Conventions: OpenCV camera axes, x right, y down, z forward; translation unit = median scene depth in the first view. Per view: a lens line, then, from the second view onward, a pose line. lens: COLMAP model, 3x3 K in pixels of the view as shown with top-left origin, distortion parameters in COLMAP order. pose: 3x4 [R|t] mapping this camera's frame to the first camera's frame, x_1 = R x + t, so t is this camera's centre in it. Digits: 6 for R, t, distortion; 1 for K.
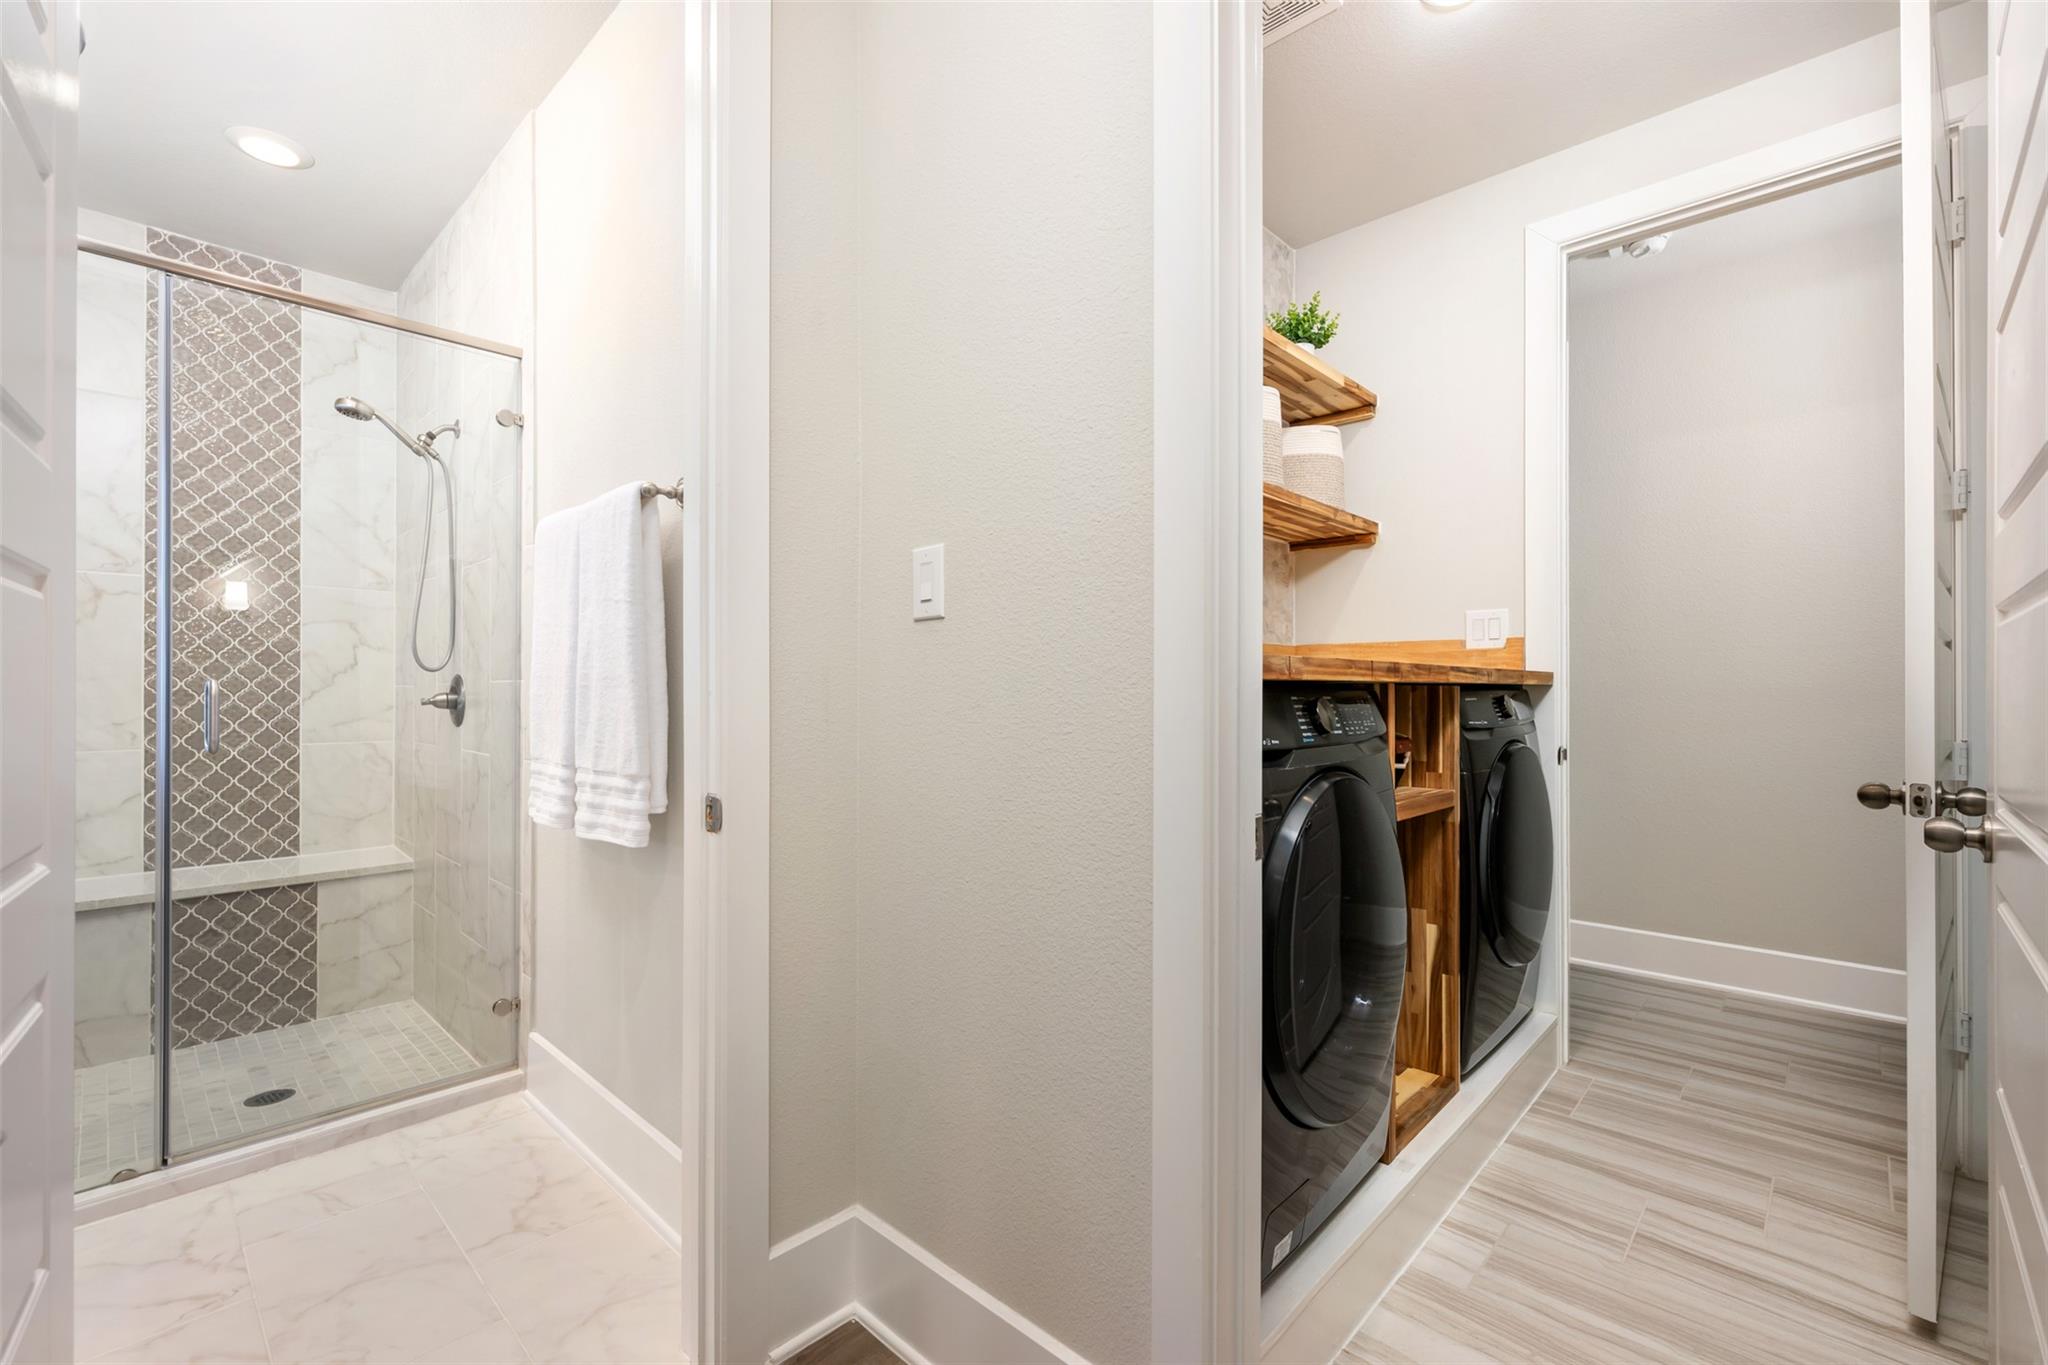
lens RADIAL K [[879.1, 0, 1024.0], [0, 879.1, 682.5], [0, 0, 1]] dist [-0.003391, -0.000627]
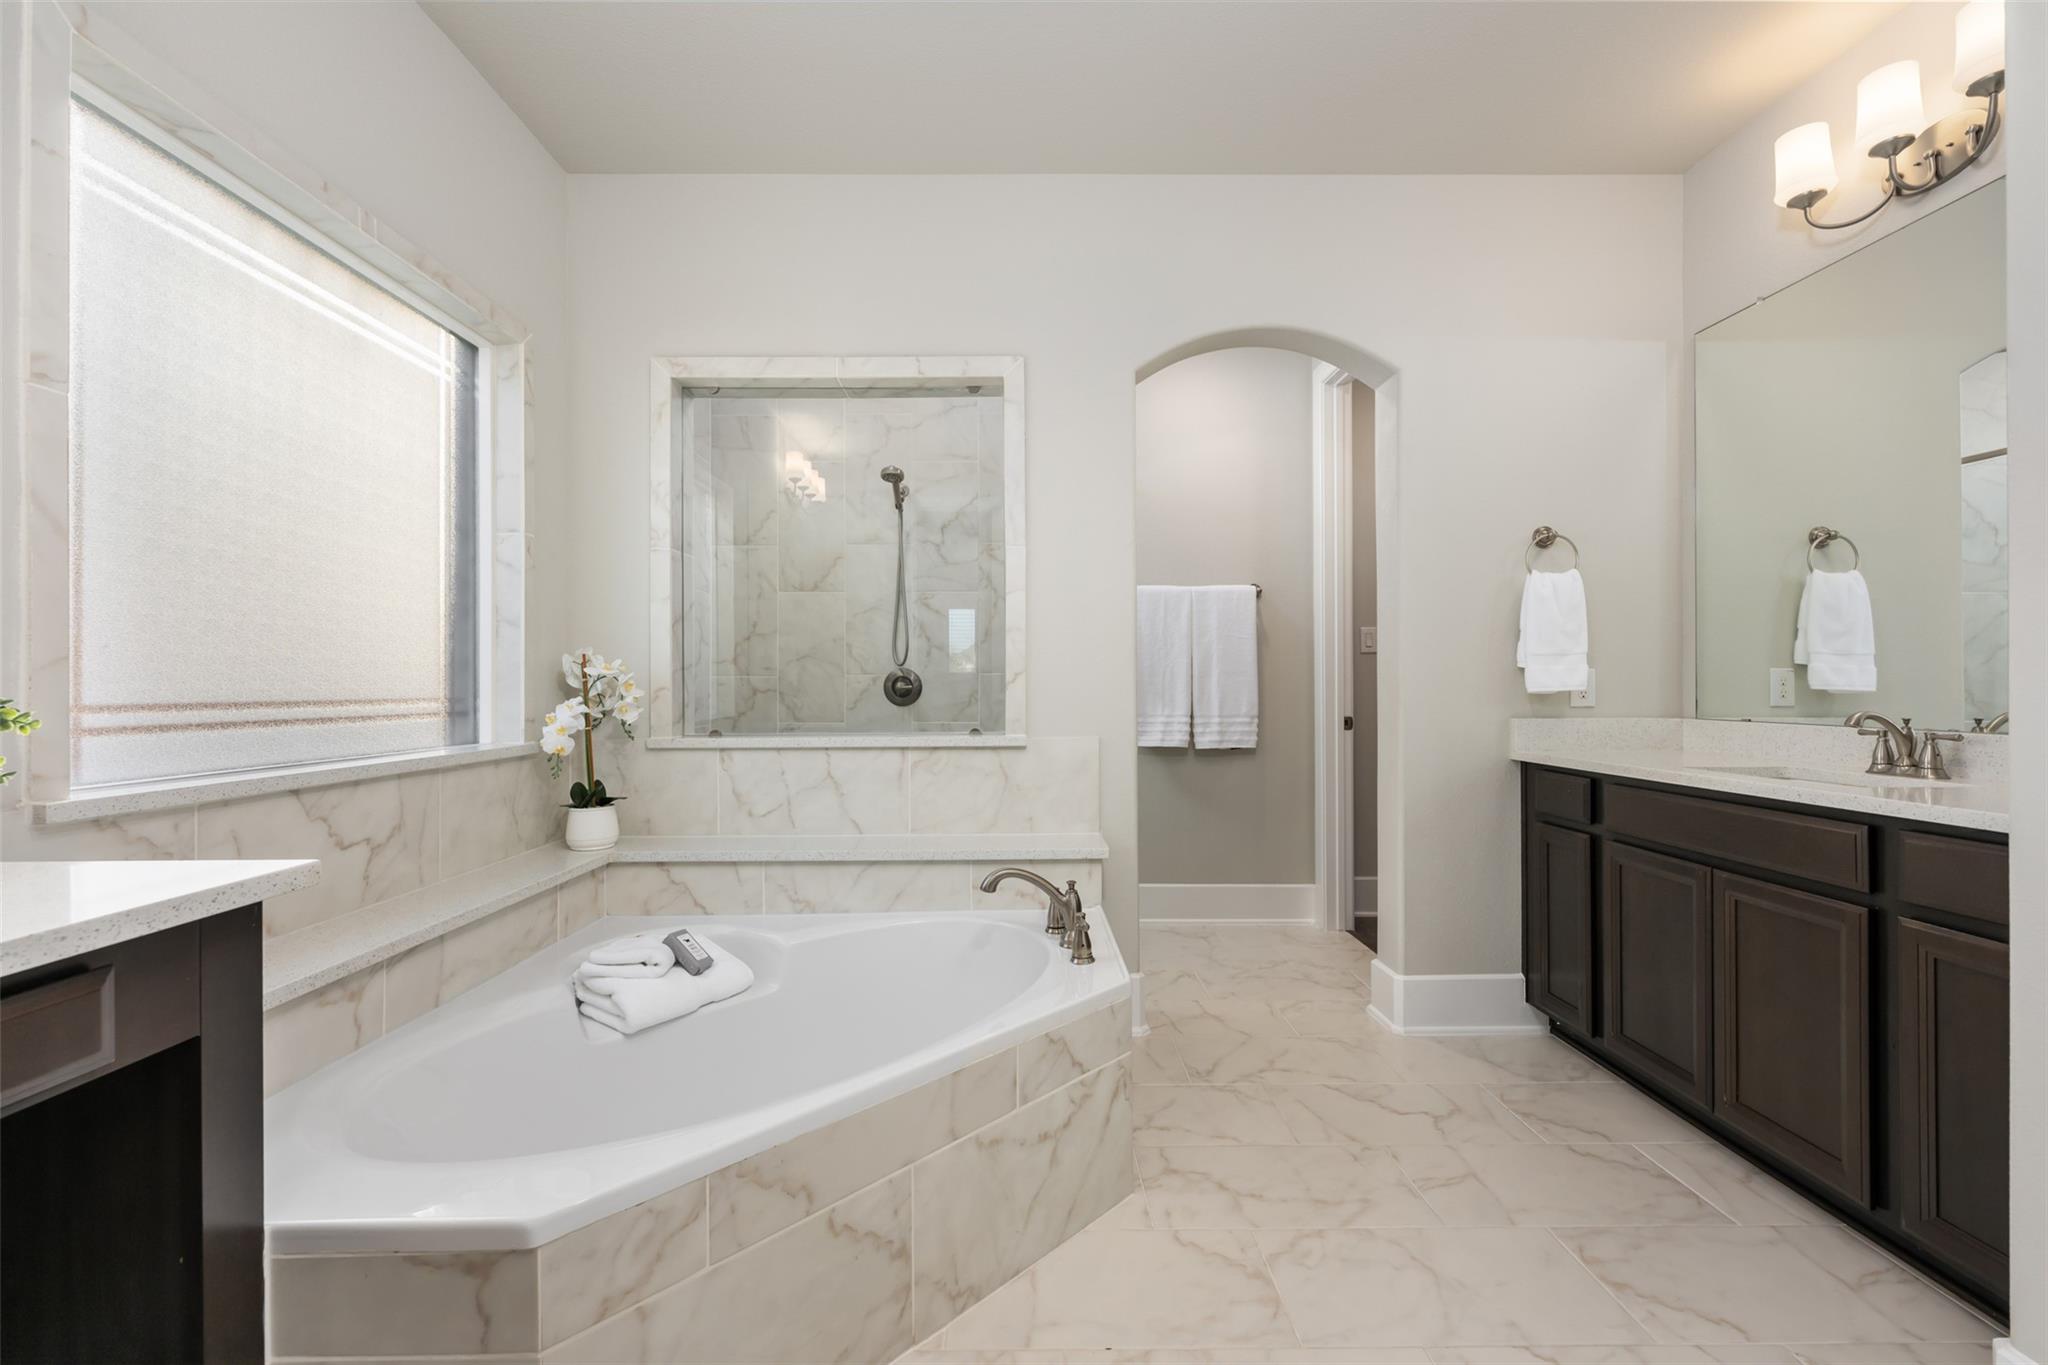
lens RADIAL K [[839.2, 0, 1024.0], [0, 839.2, 682.5], [0, 0, 1]] dist [-0.001007, -0.000059]
pose [[0.713197, 0.001061, 0.700963, -1.318214], [-0.002160, 0.999997, 0.000684, 0.010844], [-0.700961, -0.002002, 0.713197, -0.068009]]
